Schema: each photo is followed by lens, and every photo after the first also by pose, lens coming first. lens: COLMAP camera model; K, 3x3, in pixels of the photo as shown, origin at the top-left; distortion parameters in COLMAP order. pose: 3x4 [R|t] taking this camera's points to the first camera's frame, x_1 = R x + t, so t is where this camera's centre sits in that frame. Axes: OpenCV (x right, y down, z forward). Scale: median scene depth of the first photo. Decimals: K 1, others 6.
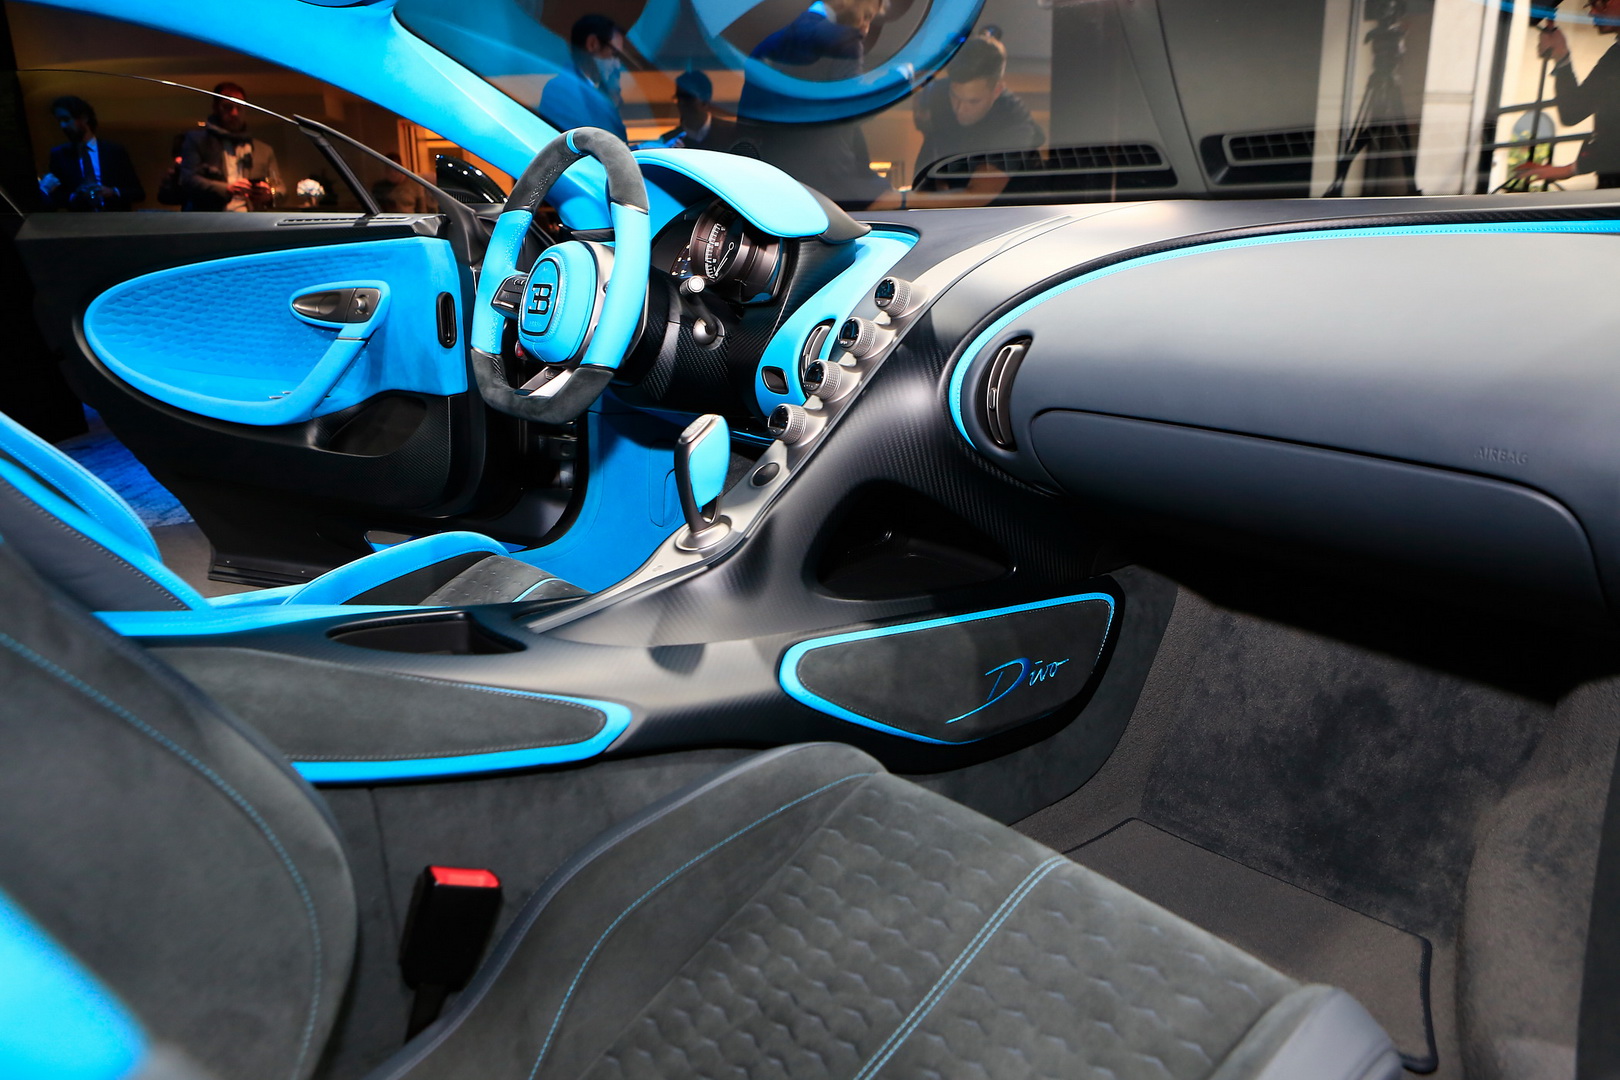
lens RADIAL K [[1111.2, 0, 810.9], [0, 1111.2, 551.6], [0, 0, 1]] dist [-0.063465, 0.019318]
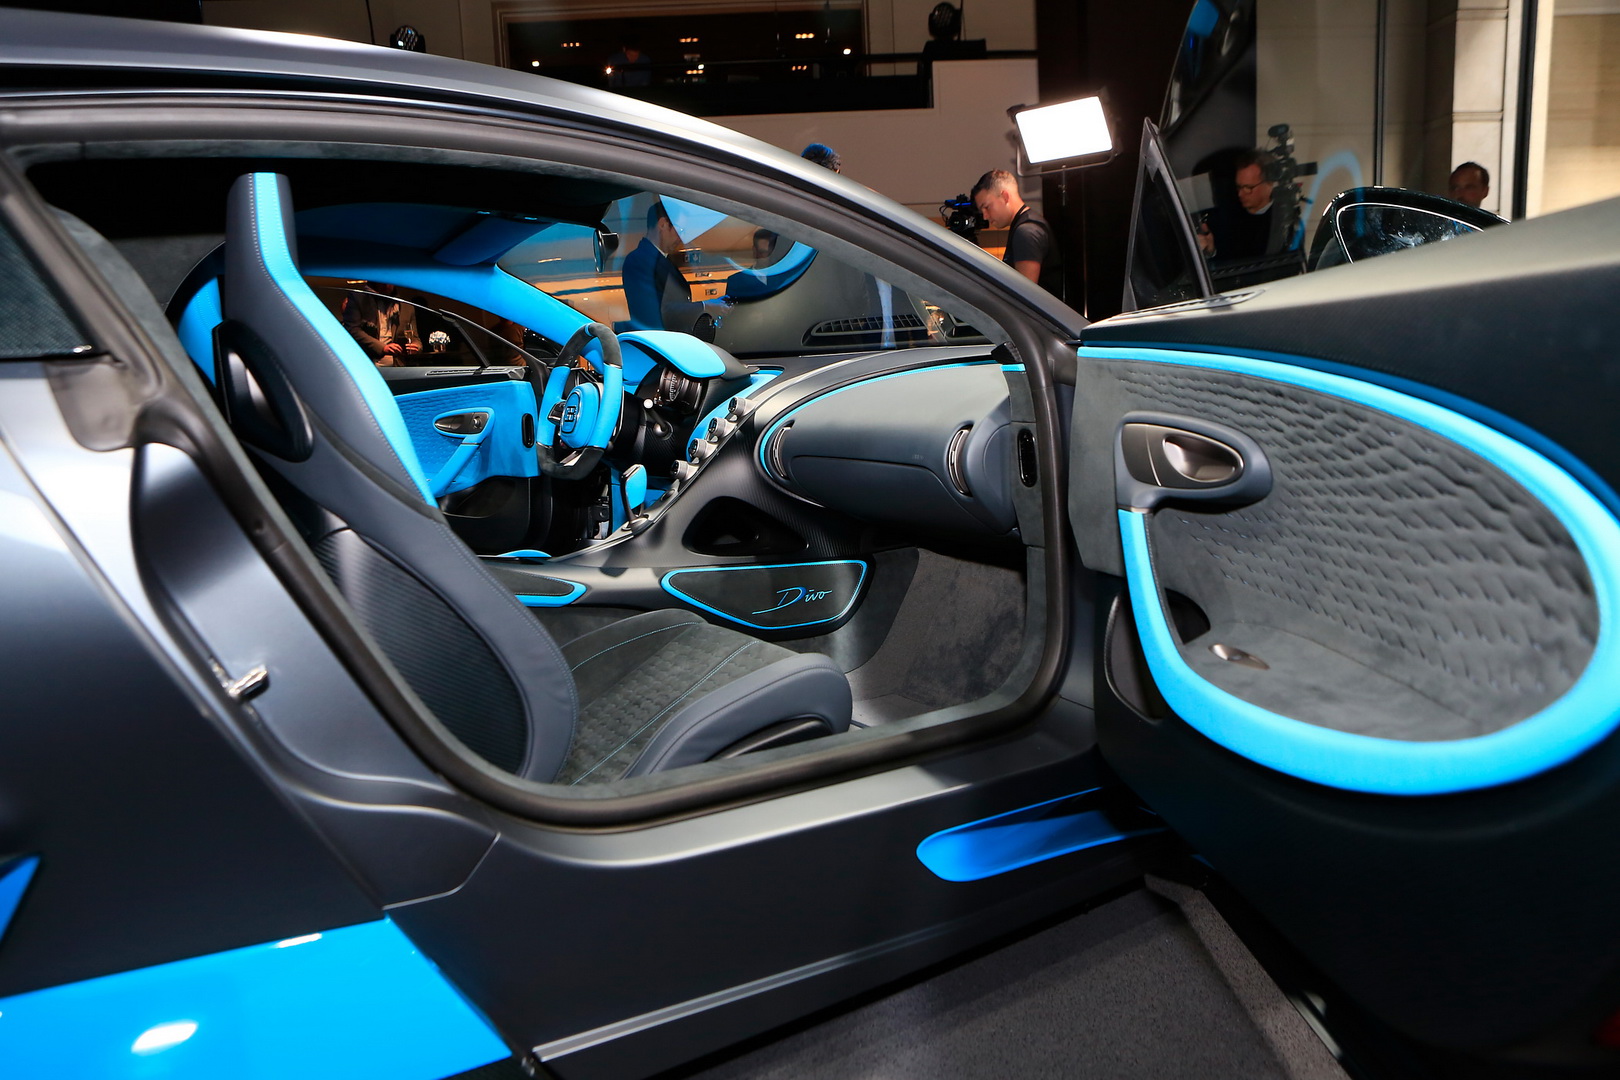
lens RADIAL K [[1111.2, 0, 809.6], [0, 1111.2, 532.2], [0, 0, 1]] dist [-0.063465, 0.019318]
pose [[0.995536, -0.020096, -0.092218, 0.310475], [0.008682, 0.992425, -0.122545, 0.191730], [0.093982, 0.121197, 0.988169, -0.747211]]
